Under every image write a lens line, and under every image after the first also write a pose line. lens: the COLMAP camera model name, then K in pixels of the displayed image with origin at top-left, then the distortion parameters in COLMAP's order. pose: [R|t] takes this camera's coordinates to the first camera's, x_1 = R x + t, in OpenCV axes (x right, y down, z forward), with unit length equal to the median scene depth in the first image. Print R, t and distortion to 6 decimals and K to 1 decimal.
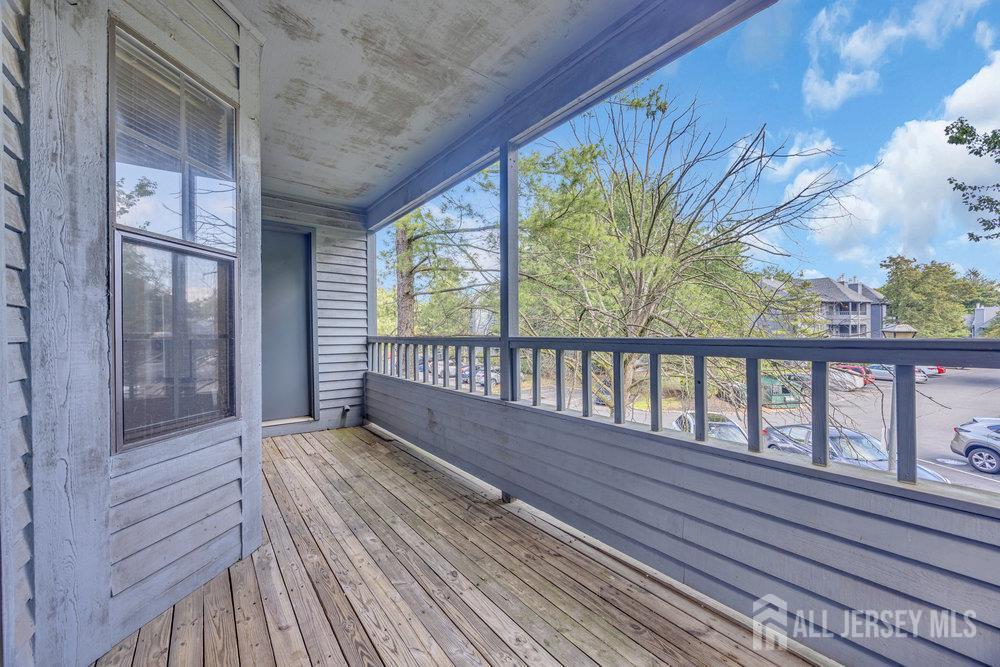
lens RADIAL K [[379.7, 0, 505.3], [0, 379.7, 333.8], [0, 0, 1]] dist [-0.002951, -0.000025]
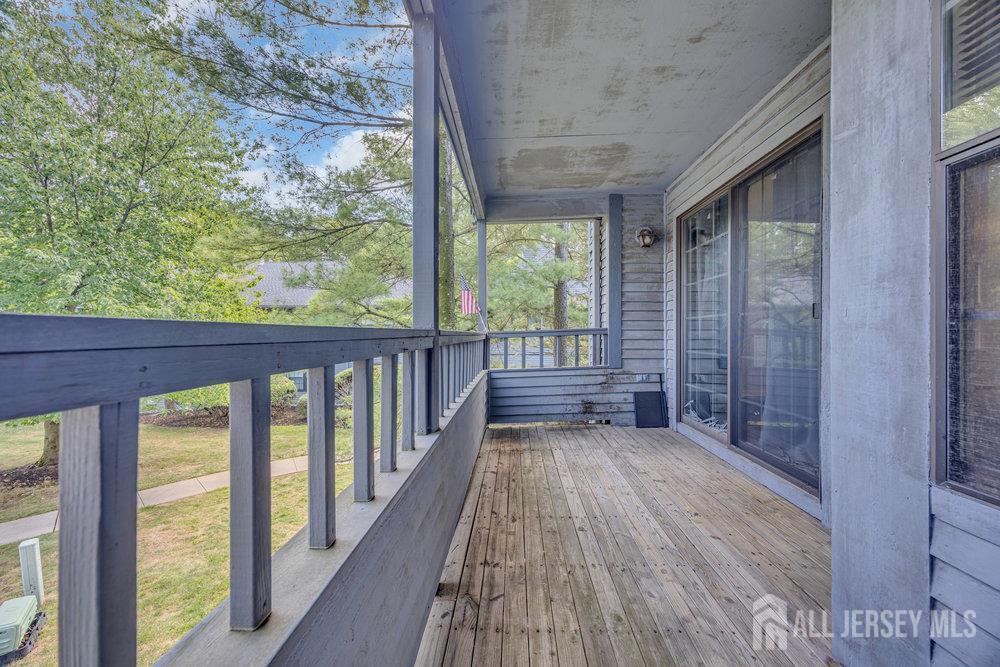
lens RADIAL K [[379.7, 0, 506.0], [0, 379.7, 332.8], [0, 0, 1]] dist [-0.002951, -0.000025]
pose [[-0.765771, 0.002748, 0.643107, -0.703900], [0.001384, 0.999996, -0.002625, 0.021067], [-0.643112, -0.001120, -0.765771, 2.015247]]
